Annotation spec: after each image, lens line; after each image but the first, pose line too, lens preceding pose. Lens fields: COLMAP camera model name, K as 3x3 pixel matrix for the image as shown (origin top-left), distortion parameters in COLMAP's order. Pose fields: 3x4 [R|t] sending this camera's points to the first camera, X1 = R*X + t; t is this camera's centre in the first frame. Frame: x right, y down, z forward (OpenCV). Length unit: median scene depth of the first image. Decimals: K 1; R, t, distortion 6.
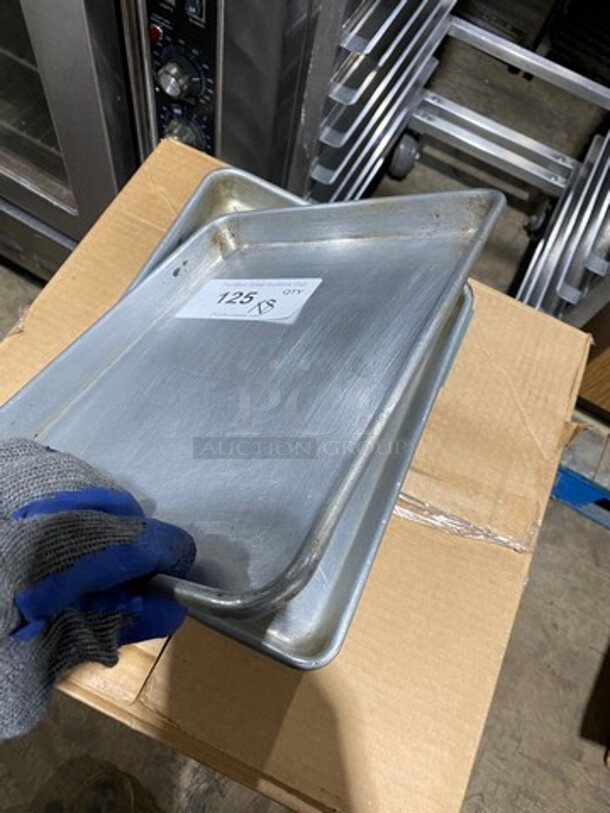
lens RADIAL K [[621.1, 0, 307.9], [0, 621.1, 406.9], [0, 0, 1]] dist [-0.005126, 0.005709]
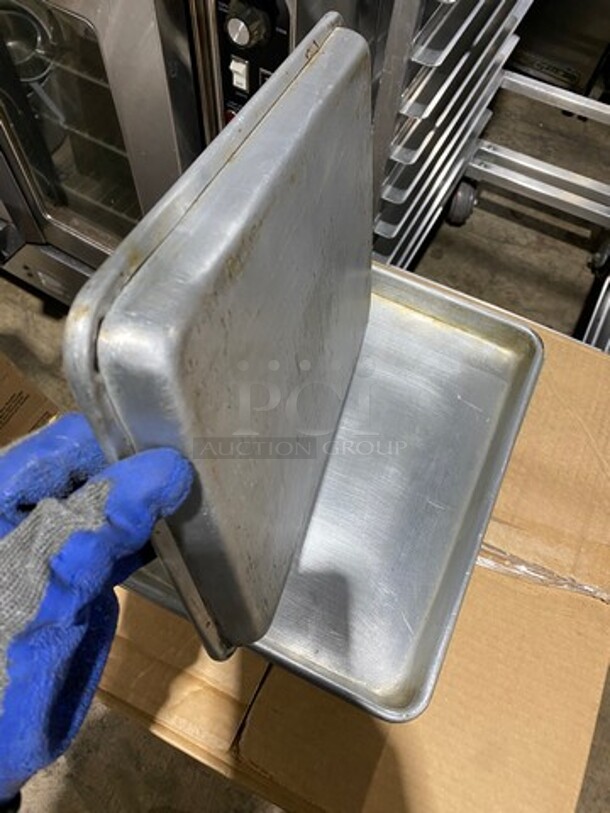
lens RADIAL K [[619.1, 0, 305.3], [0, 619.1, 396.4], [0, 0, 1]] dist [-0.002274, 0.006740]
pose [[0.994316, -0.030266, -0.102072, -0.017079], [0.021819, 0.996321, -0.082882, -0.014428], [0.104205, 0.080184, 0.991318, -0.033394]]
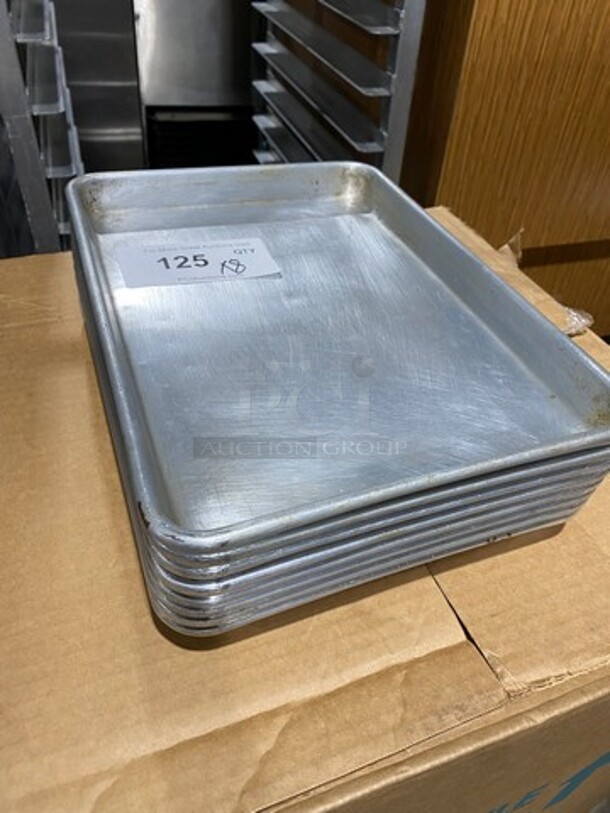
lens RADIAL K [[621.1, 0, 307.9], [0, 621.1, 406.9], [0, 0, 1]] dist [-0.005126, 0.005709]
pose [[0.703527, -0.554022, 0.445094, -0.330000], [0.671512, 0.723258, -0.161149, 0.131384], [-0.232637, 0.412259, 0.880865, 0.202953]]
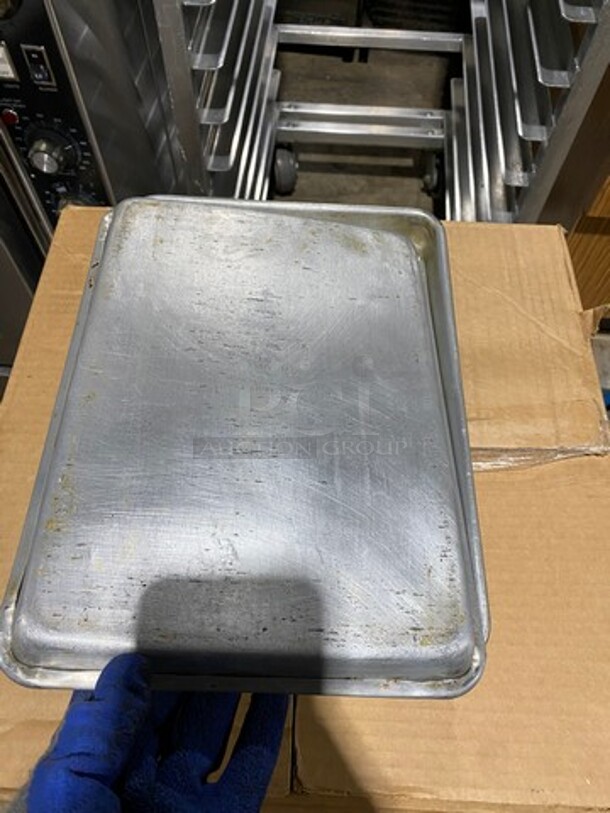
lens RADIAL K [[621.1, 0, 307.9], [0, 621.1, 406.9], [0, 0, 1]] dist [-0.005126, 0.005709]
pose [[0.916240, -0.394916, 0.067423, -0.064744], [0.398591, 0.915533, -0.054075, 0.031903], [-0.040373, 0.076420, 0.996258, 0.069589]]
